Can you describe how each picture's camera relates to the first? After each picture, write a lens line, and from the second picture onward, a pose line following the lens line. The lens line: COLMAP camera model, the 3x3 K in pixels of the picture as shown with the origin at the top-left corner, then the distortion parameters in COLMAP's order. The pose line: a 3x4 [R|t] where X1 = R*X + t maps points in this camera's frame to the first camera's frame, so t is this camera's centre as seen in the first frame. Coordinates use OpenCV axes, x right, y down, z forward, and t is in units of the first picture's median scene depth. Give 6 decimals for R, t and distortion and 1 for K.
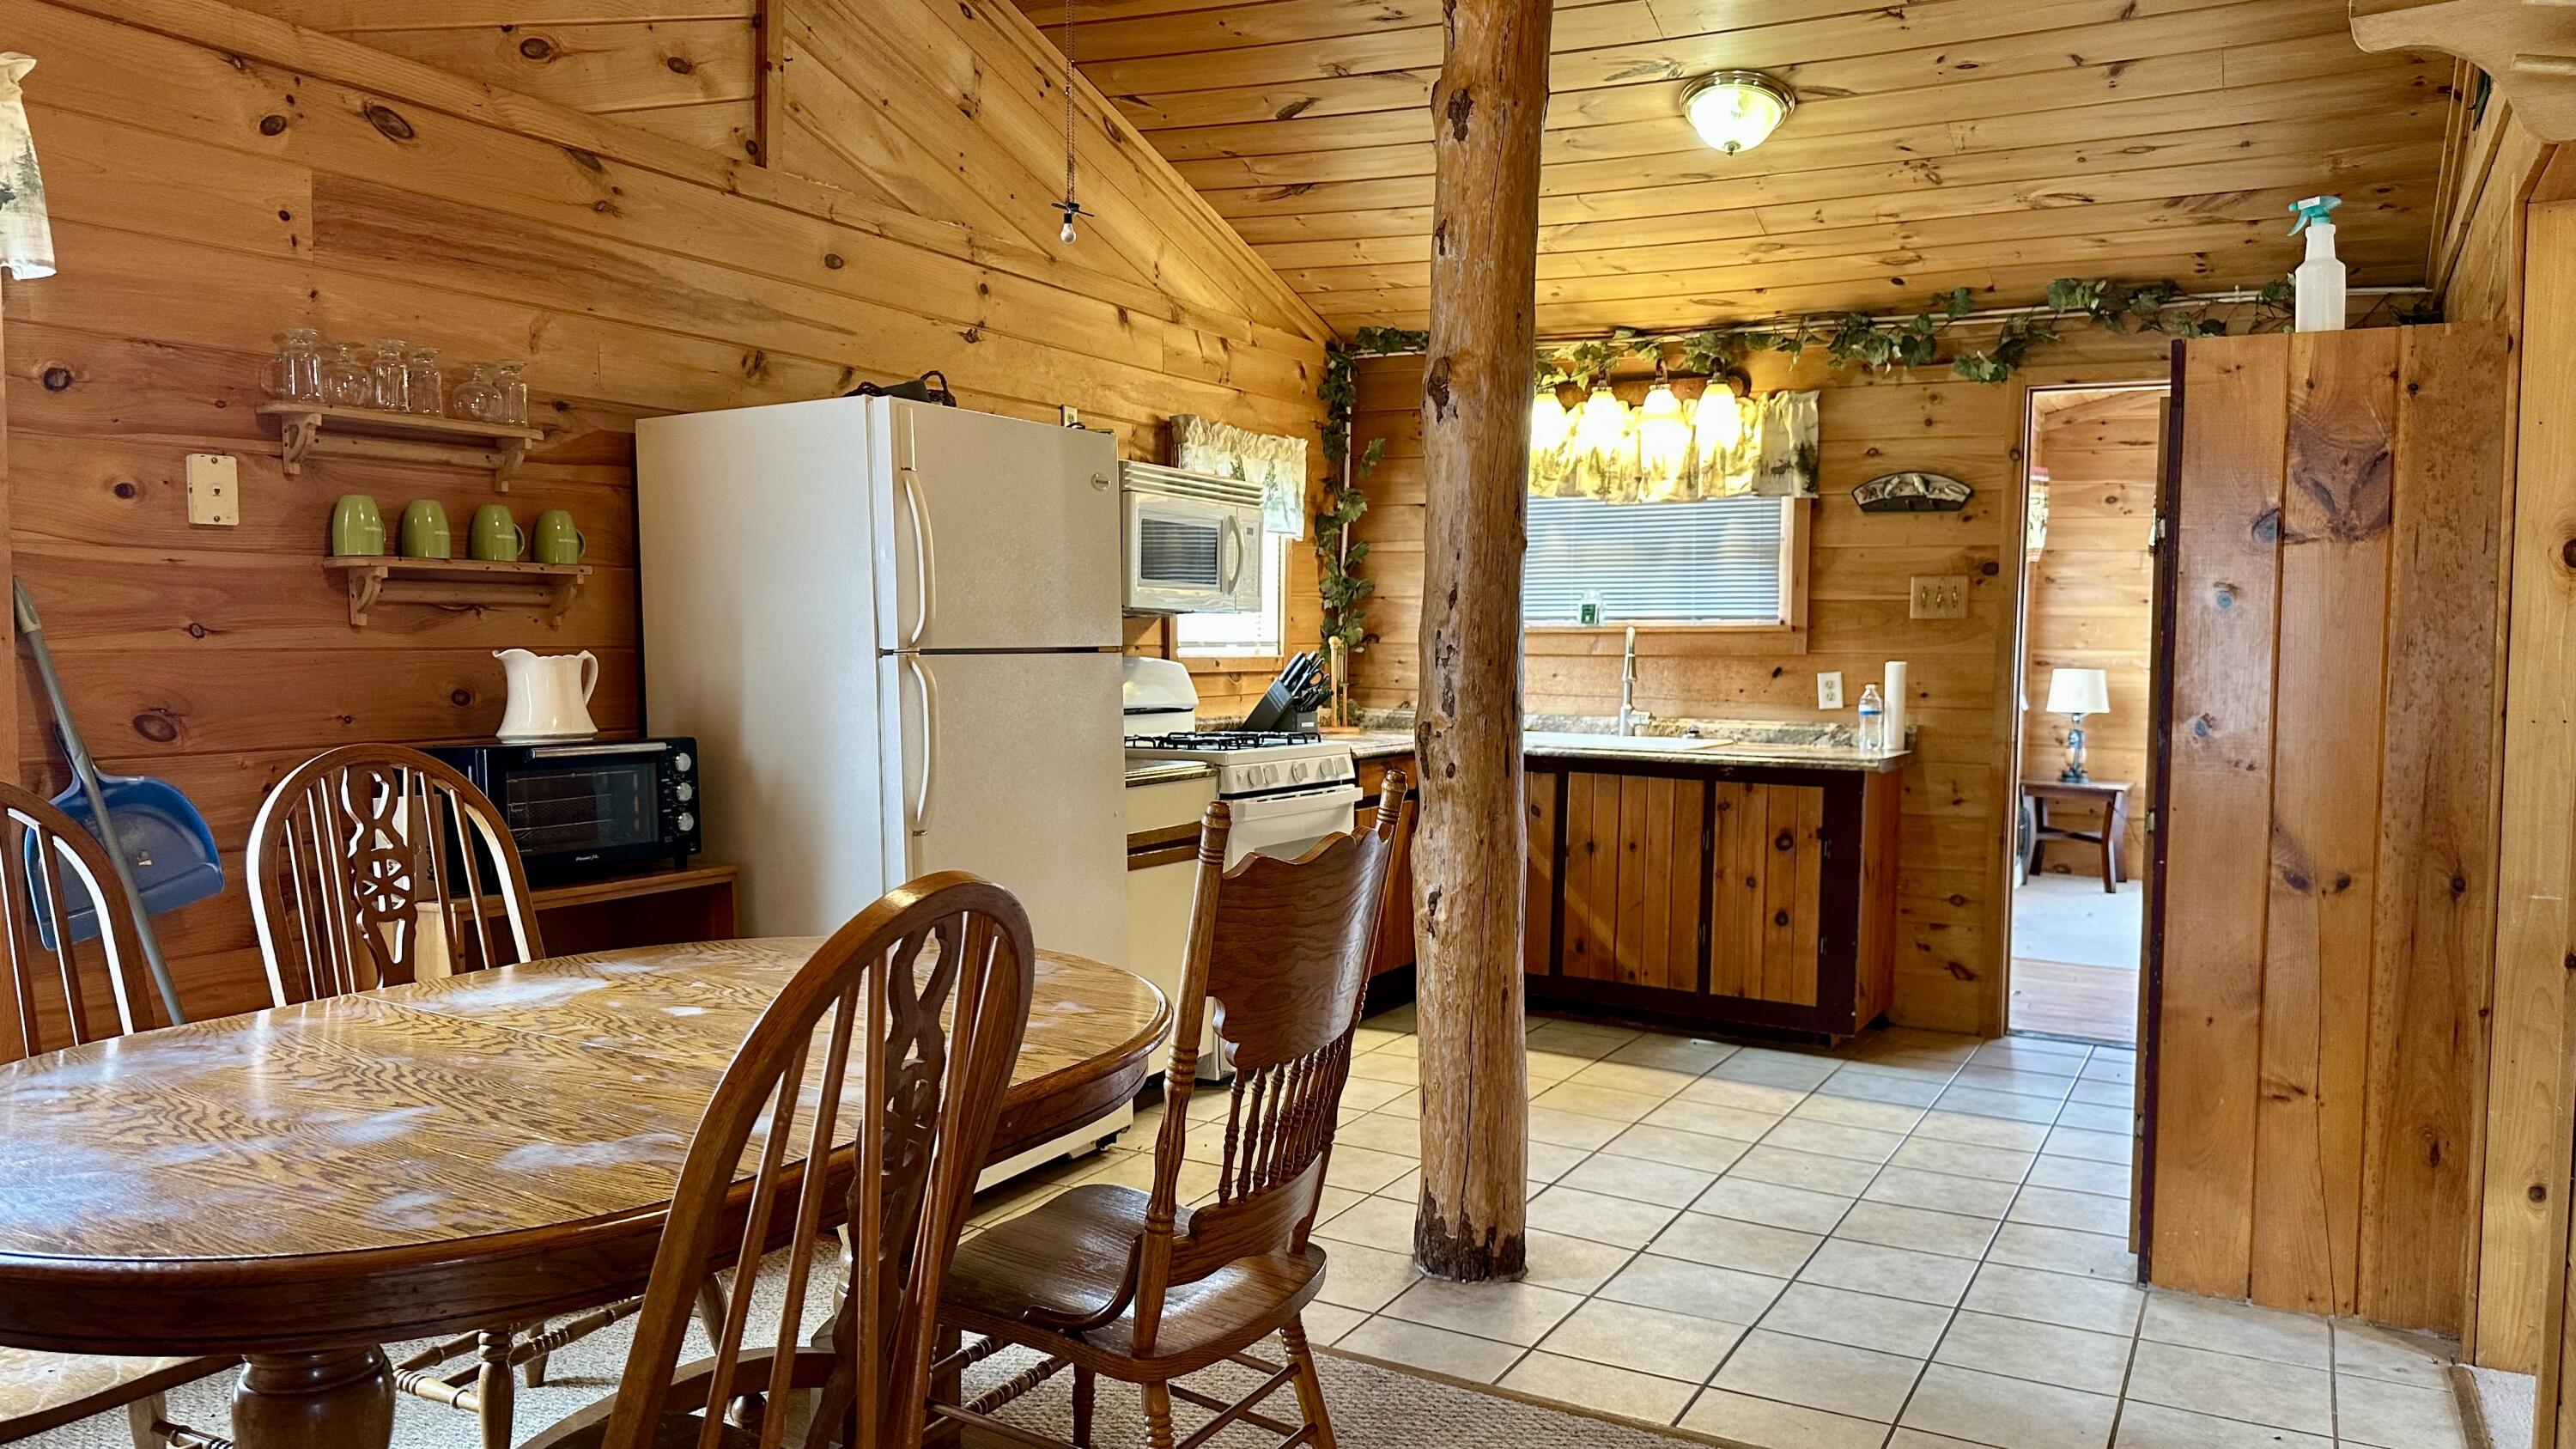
lens RADIAL K [[1818.3, 0, 1288.0], [0, 1818.3, 724.5], [0, 0, 1]] dist [0.173260, -0.345255]
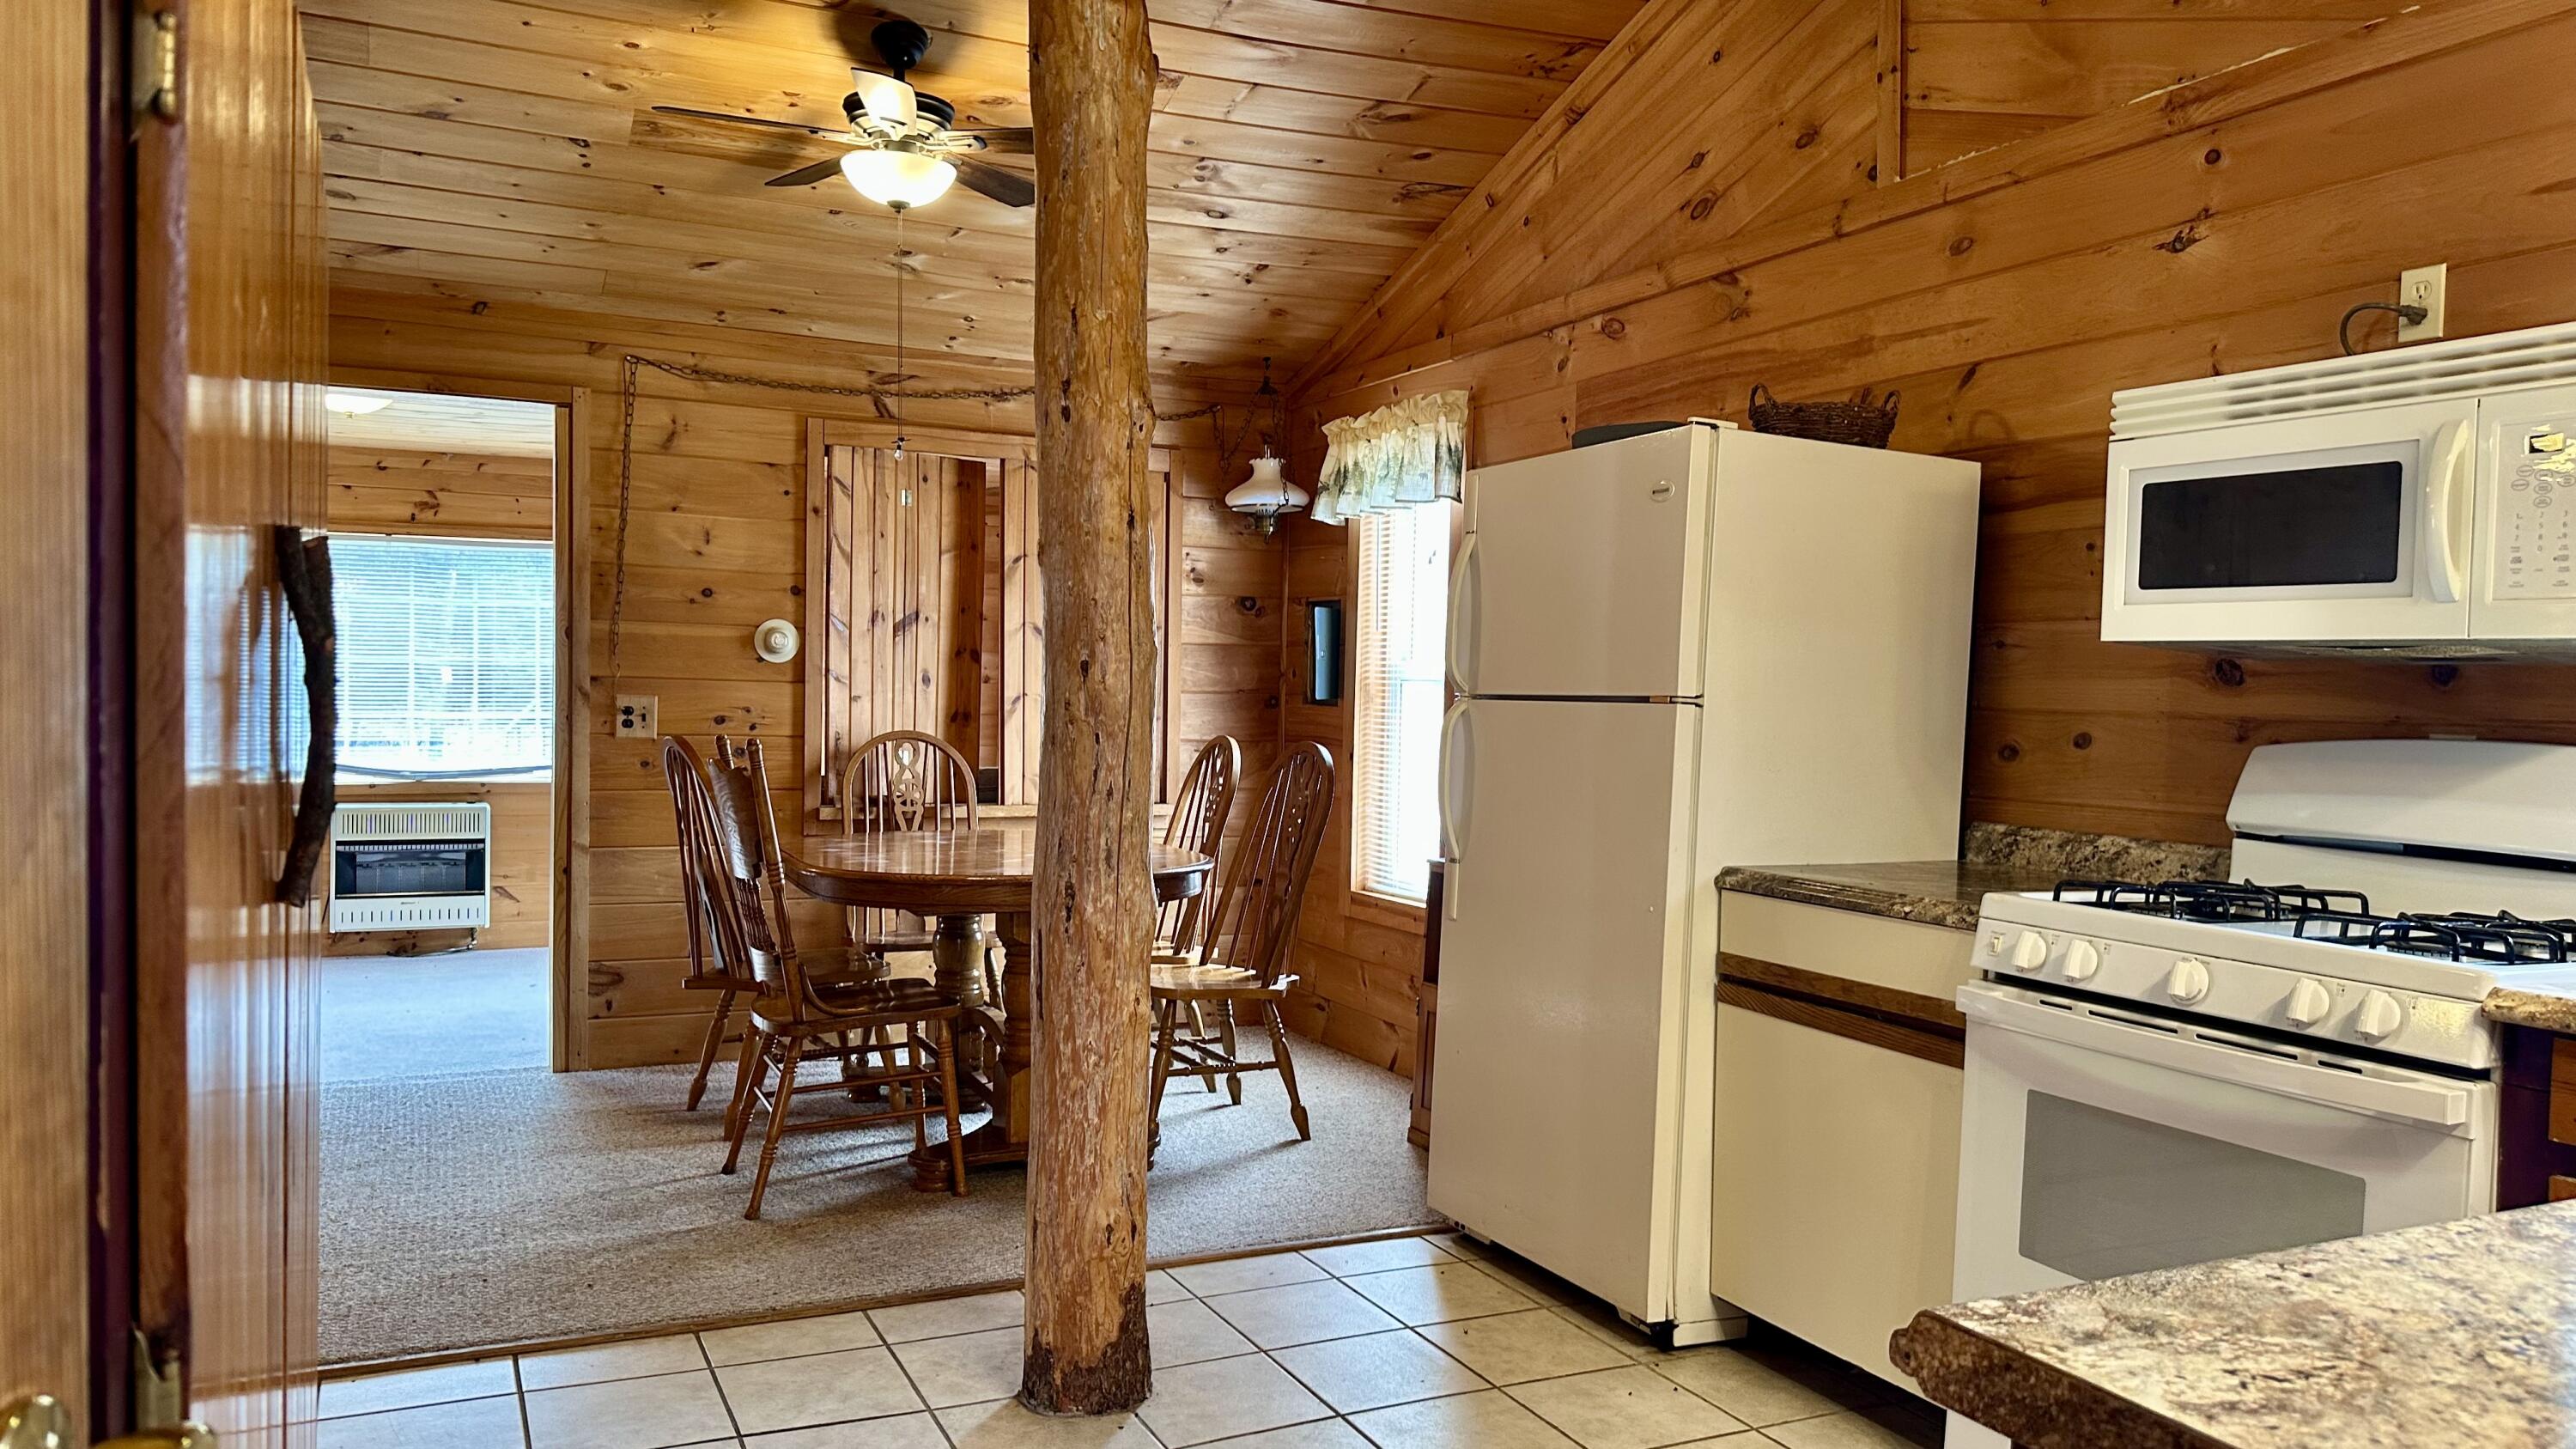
lens RADIAL K [[1818.3, 0, 1288.0], [0, 1818.3, 724.5], [0, 0, 1]] dist [0.173260, -0.345255]
pose [[-0.585528, -0.008811, -0.810604, 0.680878], [-0.070954, 0.996660, 0.040420, -0.054260], [0.807541, 0.081183, -0.584198, 1.418043]]
